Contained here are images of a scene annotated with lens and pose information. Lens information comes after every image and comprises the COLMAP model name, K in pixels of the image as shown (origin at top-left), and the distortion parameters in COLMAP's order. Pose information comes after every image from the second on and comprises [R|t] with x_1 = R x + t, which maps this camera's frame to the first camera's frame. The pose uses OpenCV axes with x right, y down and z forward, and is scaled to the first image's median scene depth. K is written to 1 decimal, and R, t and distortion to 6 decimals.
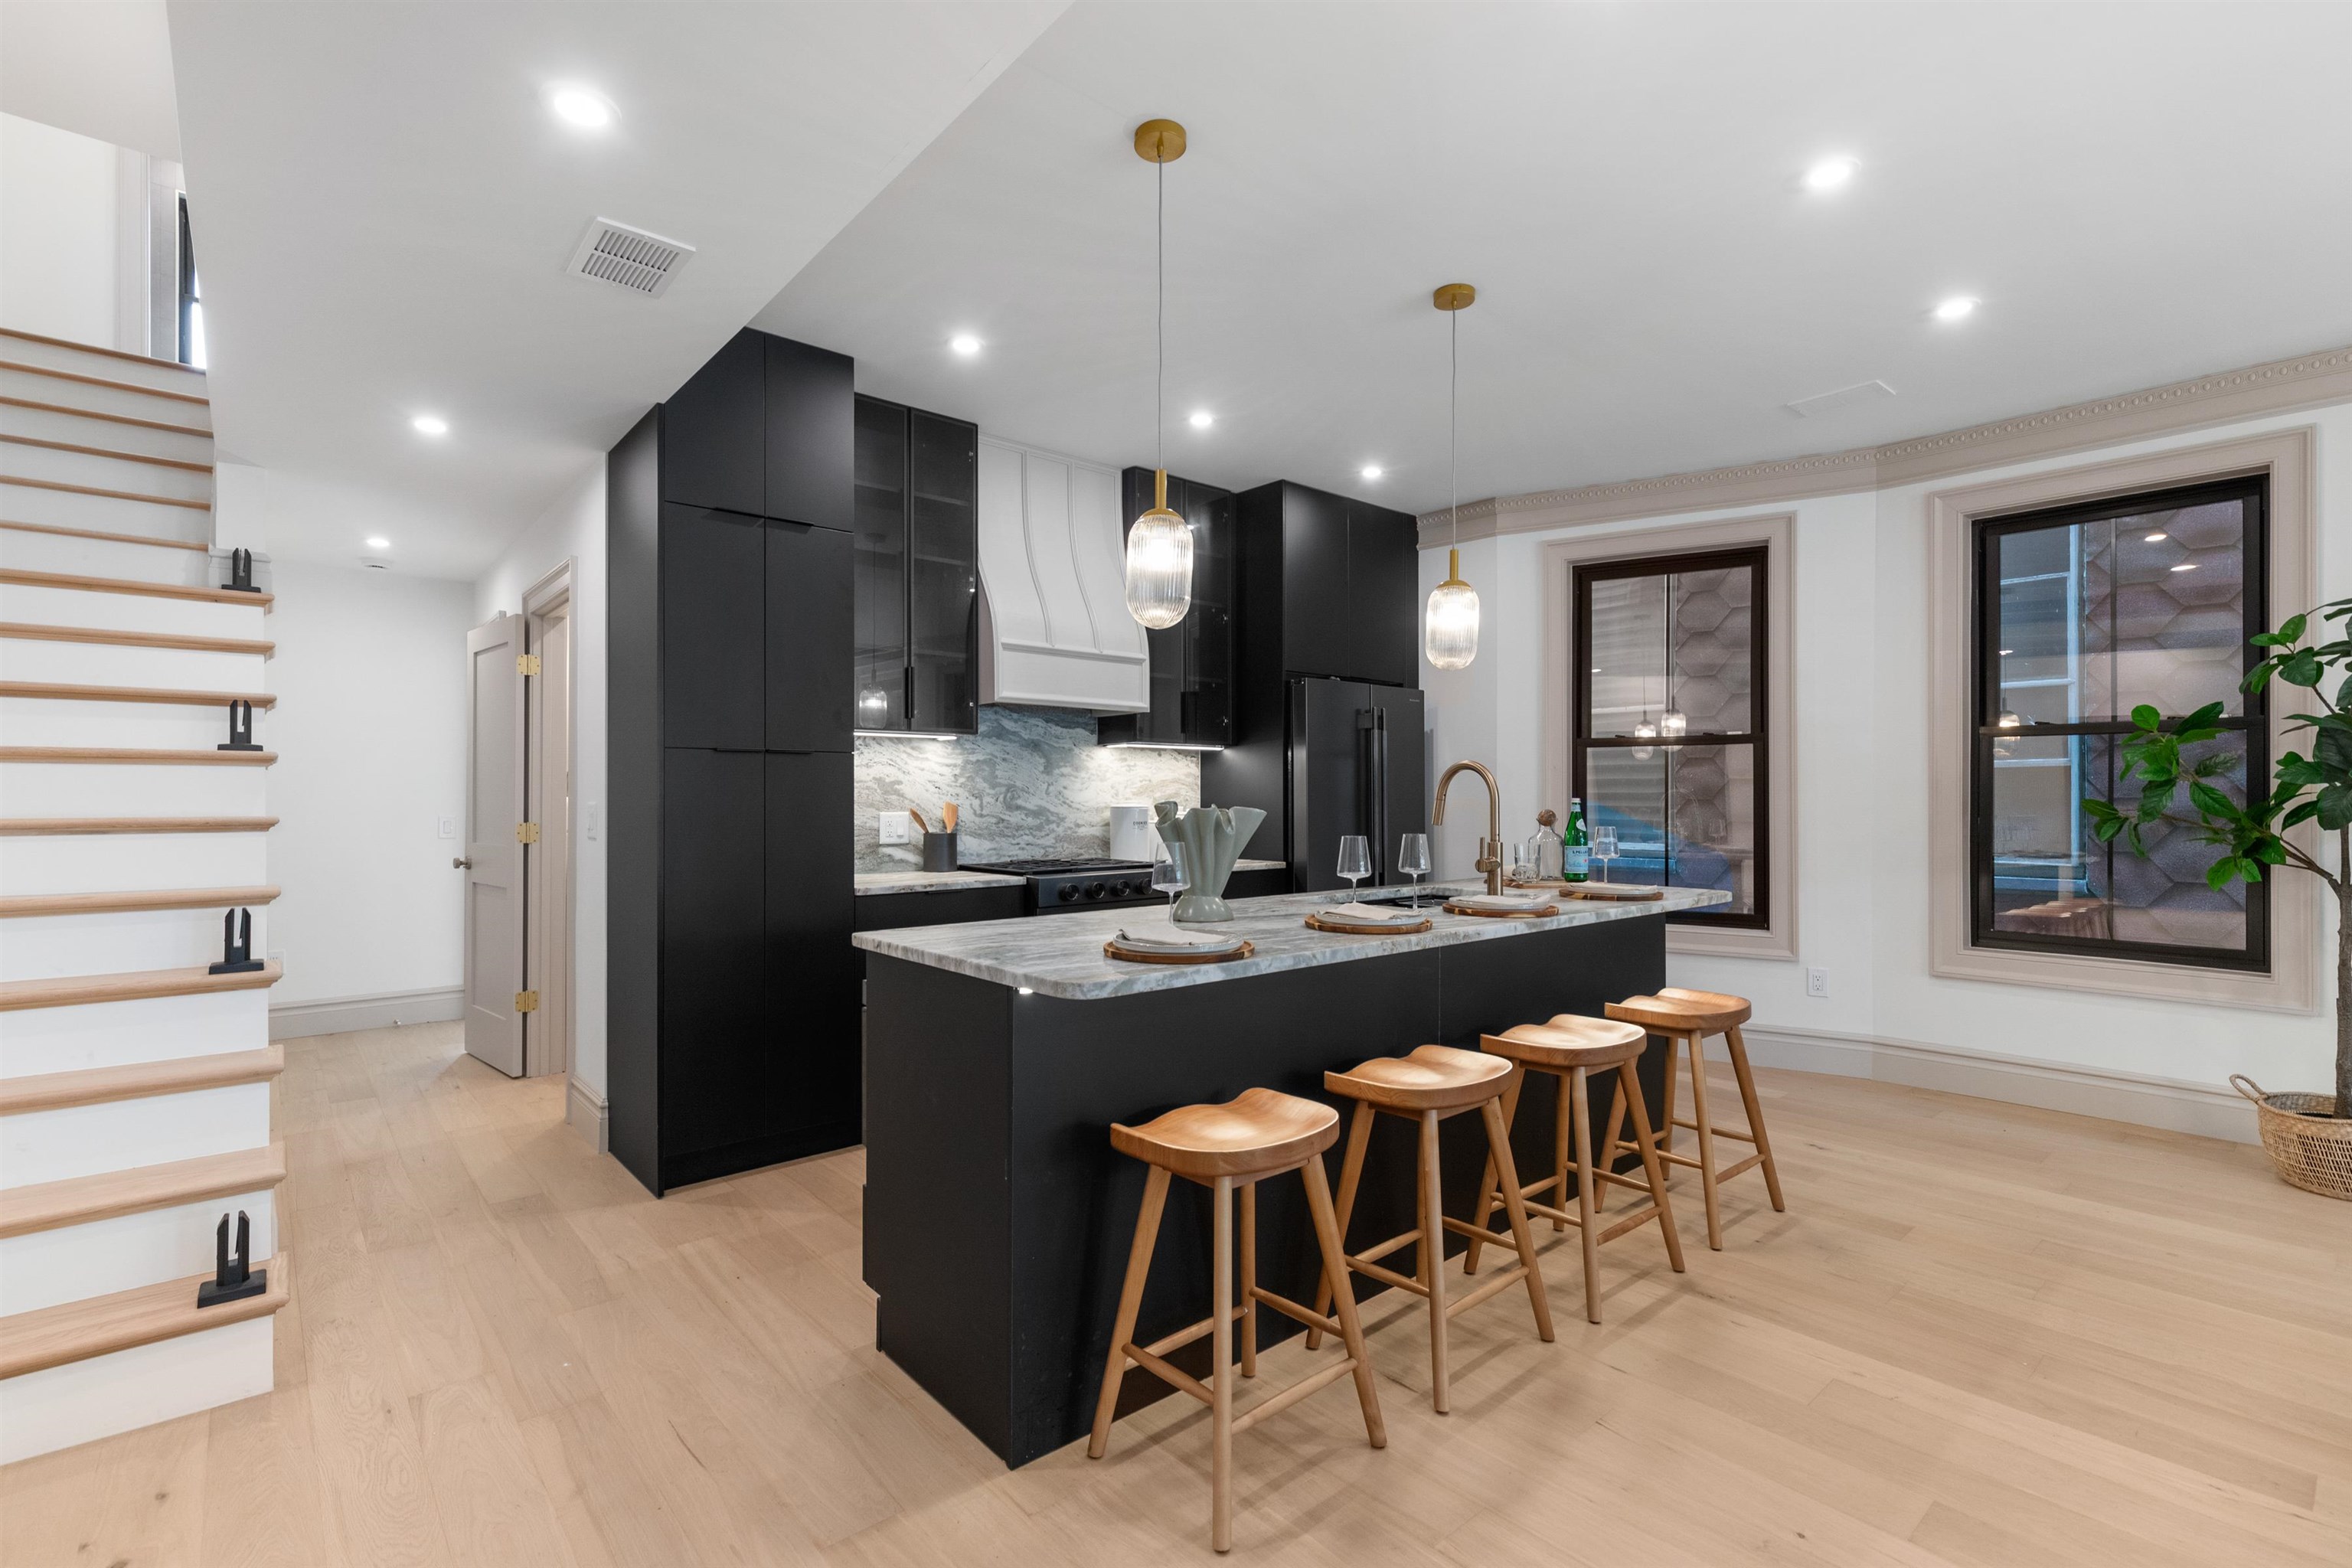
lens RADIAL K [[1064.8, 0, 1180.9], [0, 1064.8, 791.7], [0, 0, 1]] dist [0.004557, 0.000865]
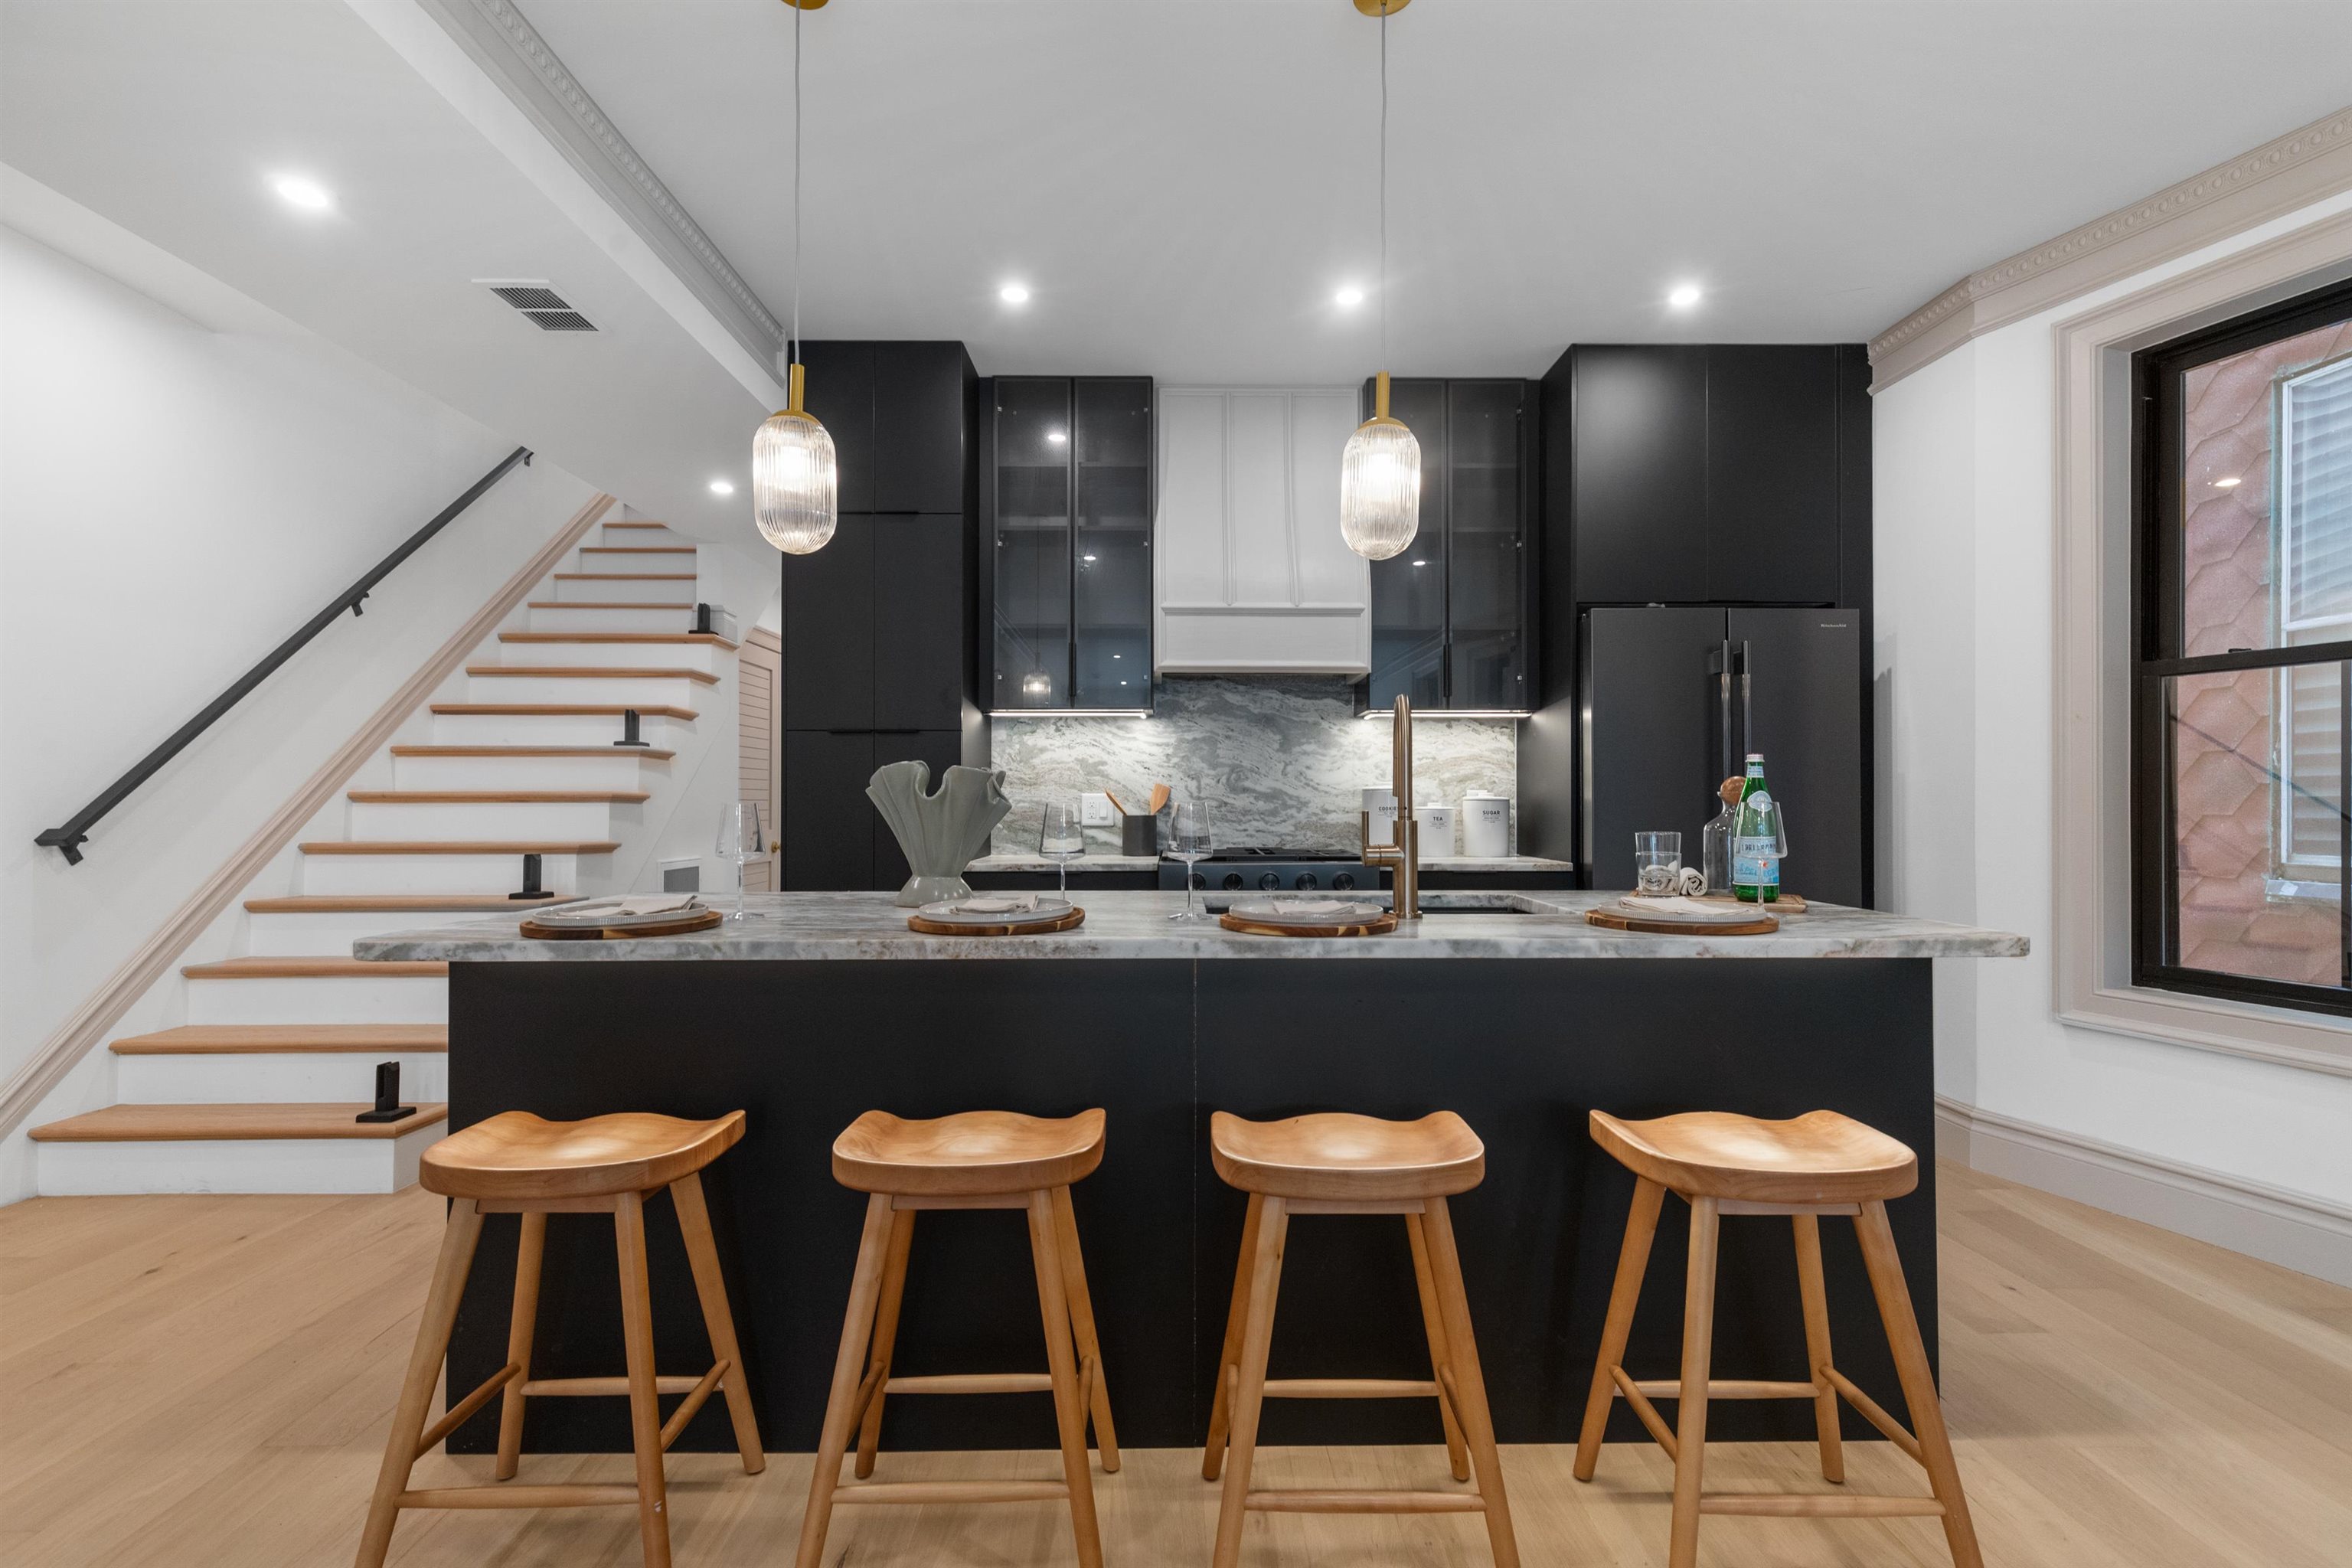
lens RADIAL K [[1064.8, 0, 1180.6], [0, 1064.8, 788.9], [0, 0, 1]] dist [0.004557, 0.000865]
pose [[0.762379, -0.008632, -0.647074, 0.386923], [0.002709, 0.999945, -0.010146, 0.023020], [0.647125, 0.005982, 0.762360, 0.279271]]
